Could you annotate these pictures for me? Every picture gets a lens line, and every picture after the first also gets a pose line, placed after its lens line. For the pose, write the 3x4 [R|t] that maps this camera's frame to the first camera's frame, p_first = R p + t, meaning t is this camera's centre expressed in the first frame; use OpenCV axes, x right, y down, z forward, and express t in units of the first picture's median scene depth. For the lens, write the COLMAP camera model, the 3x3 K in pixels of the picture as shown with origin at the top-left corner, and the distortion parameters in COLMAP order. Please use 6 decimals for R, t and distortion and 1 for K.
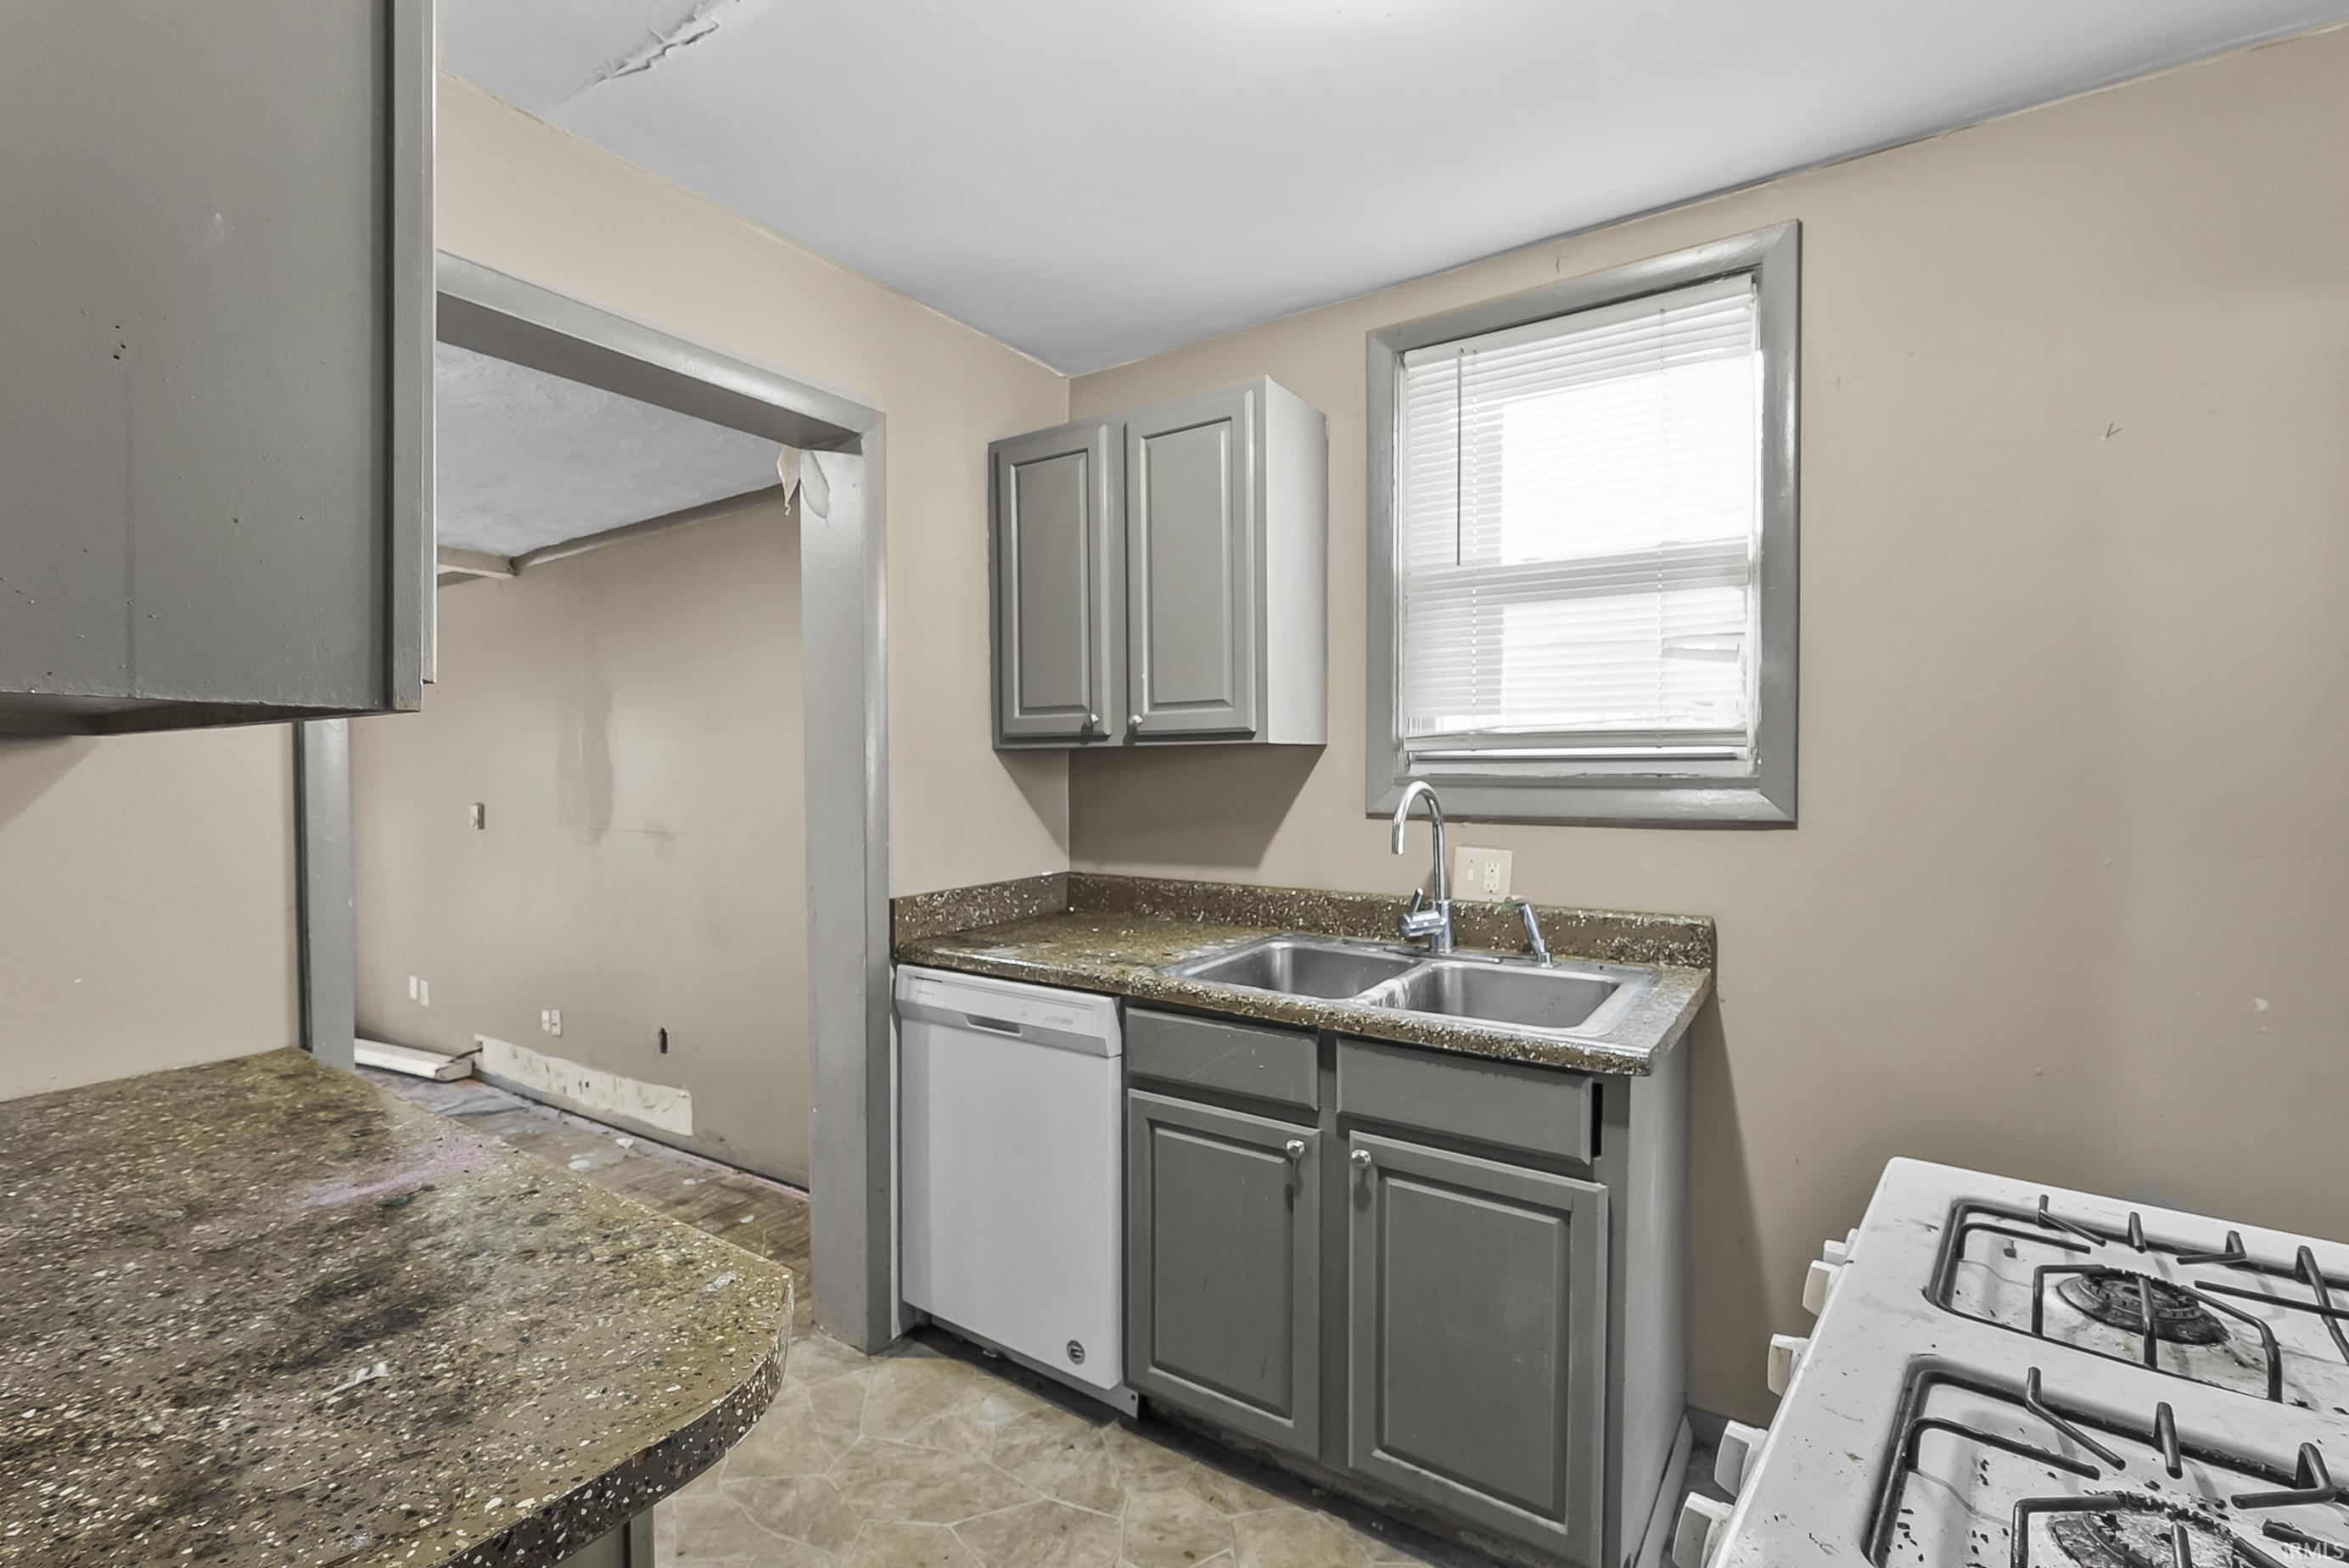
lens RADIAL K [[1034.6, 0, 1168.6], [0, 1034.6, 785.8], [0, 0, 1]] dist [-0.001150, -0.001270]
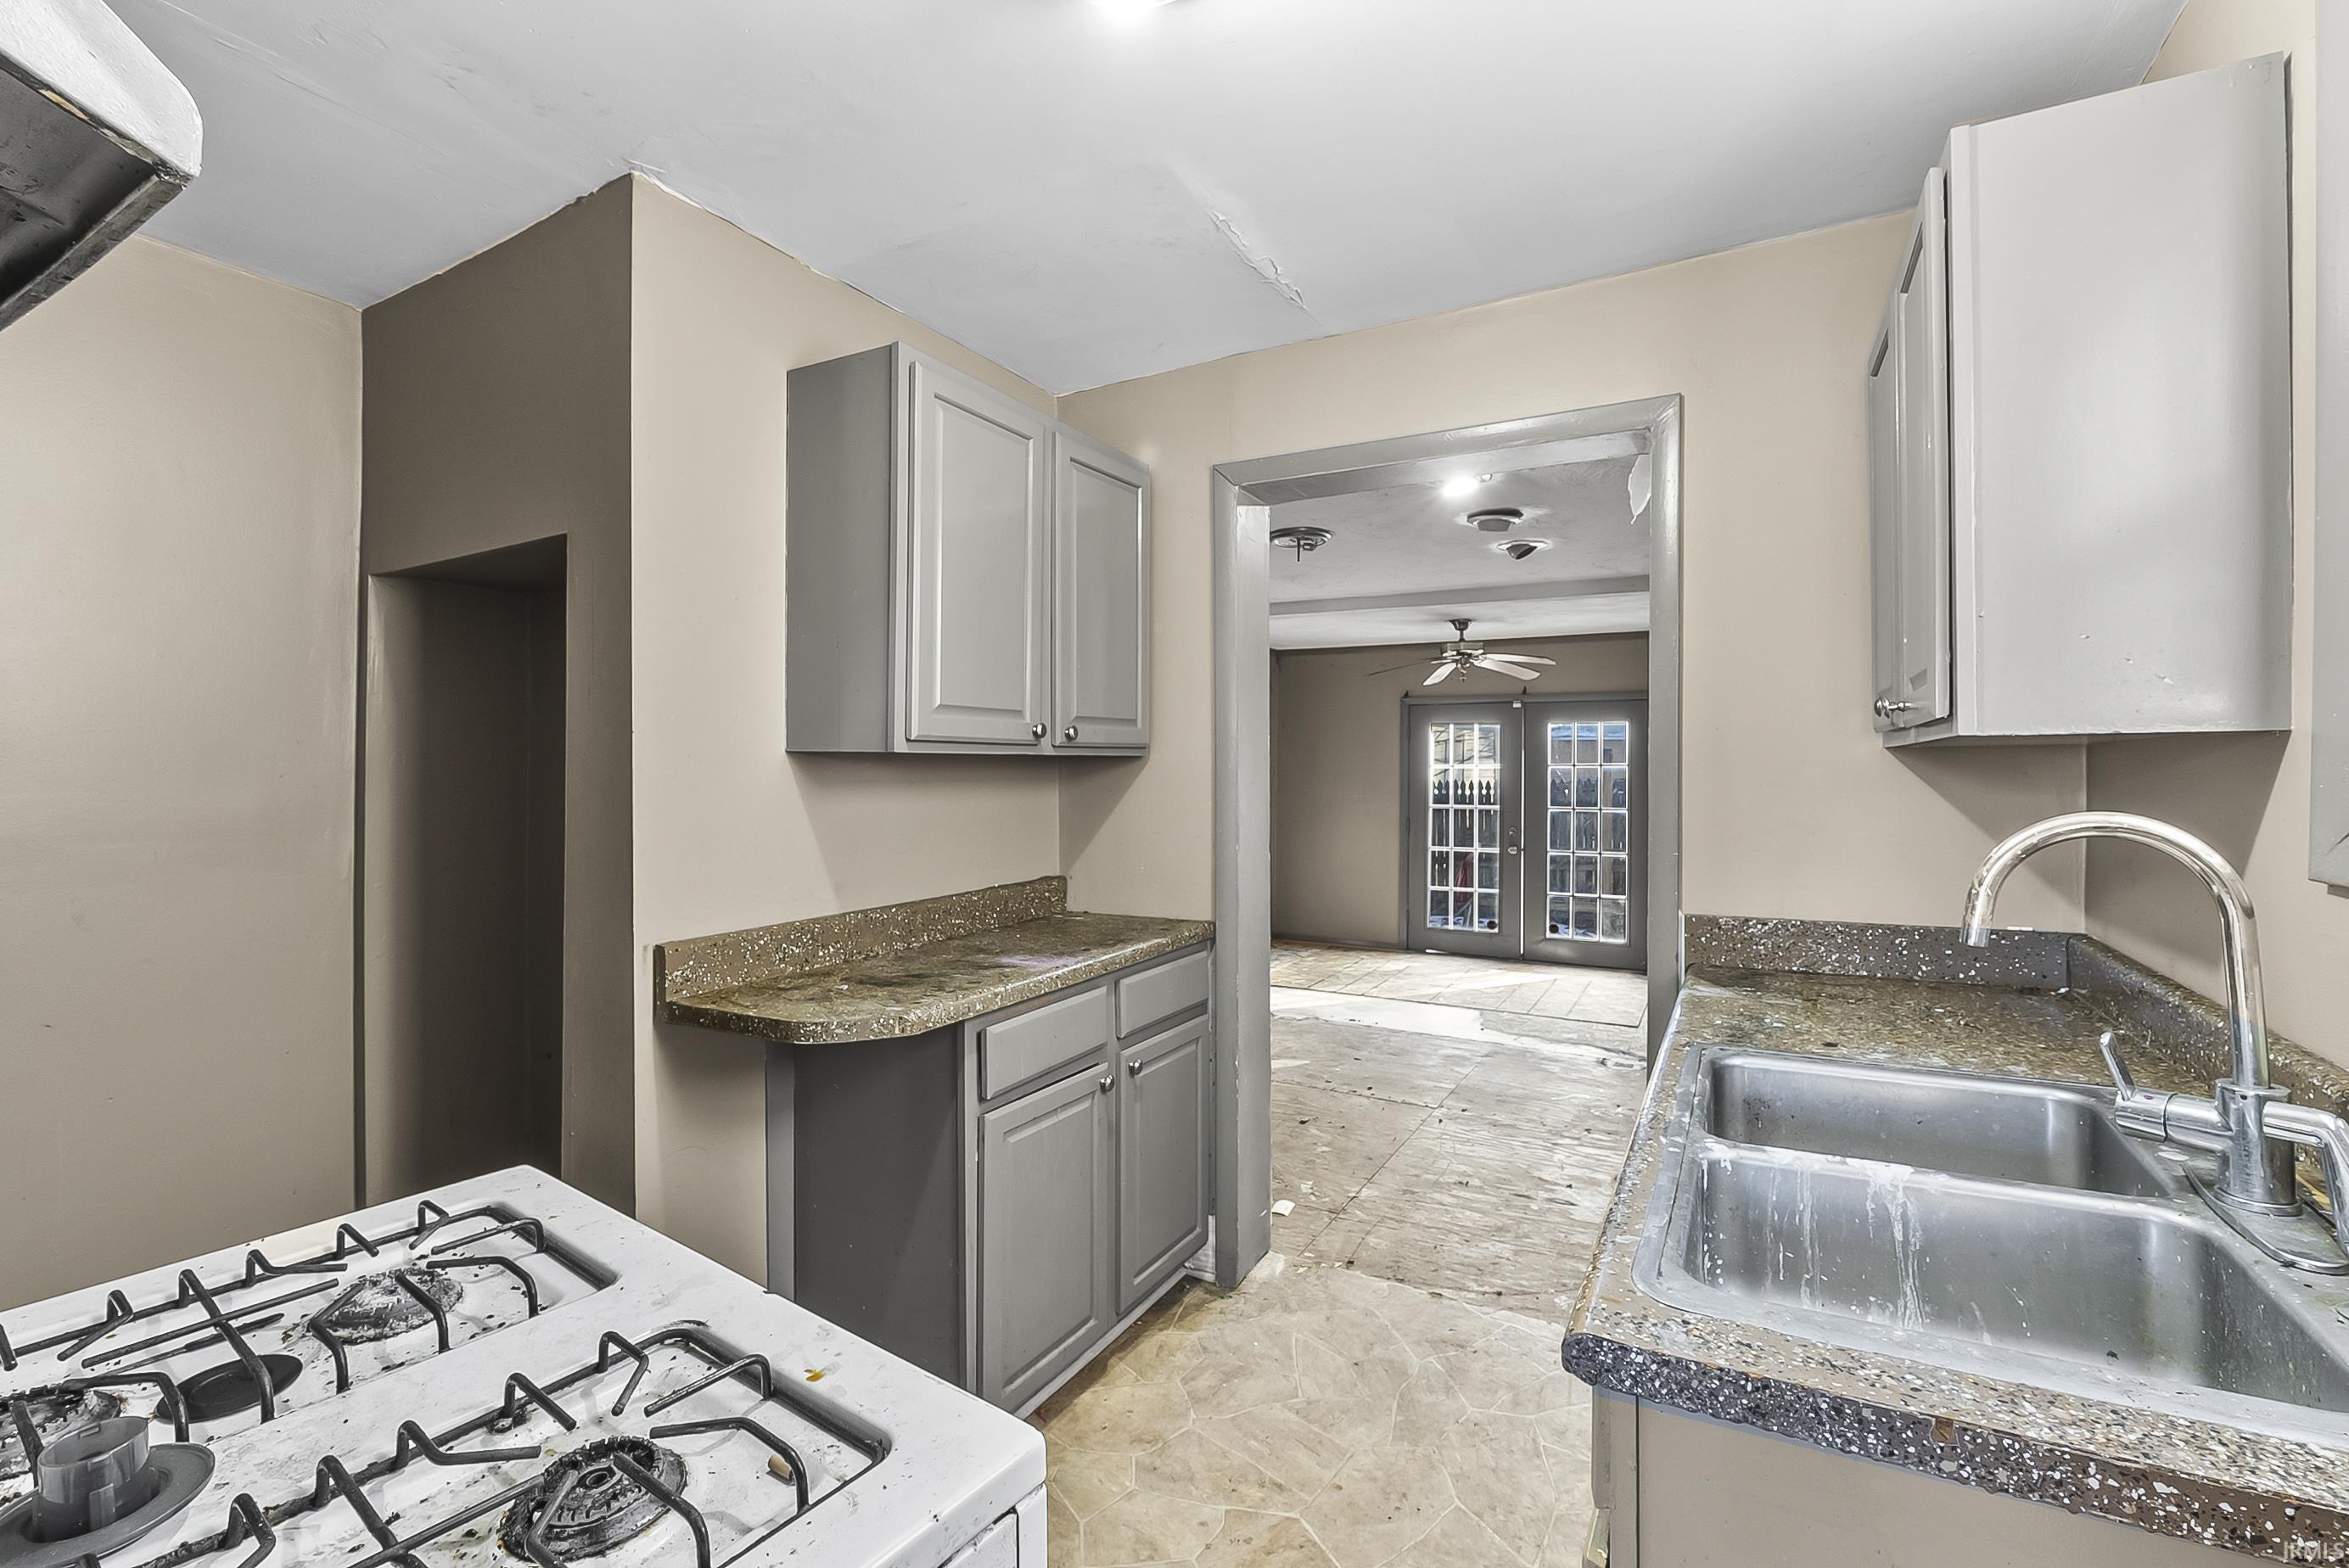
lens RADIAL K [[1034.6, 0, 1176.8], [0, 1034.6, 775.9], [0, 0, 1]] dist [-0.001150, -0.001270]
pose [[0.093633, 0.009534, -0.995561, 0.786352], [-0.020925, 0.999752, 0.007606, -0.013945], [0.995387, 0.020120, 0.093810, 0.611346]]
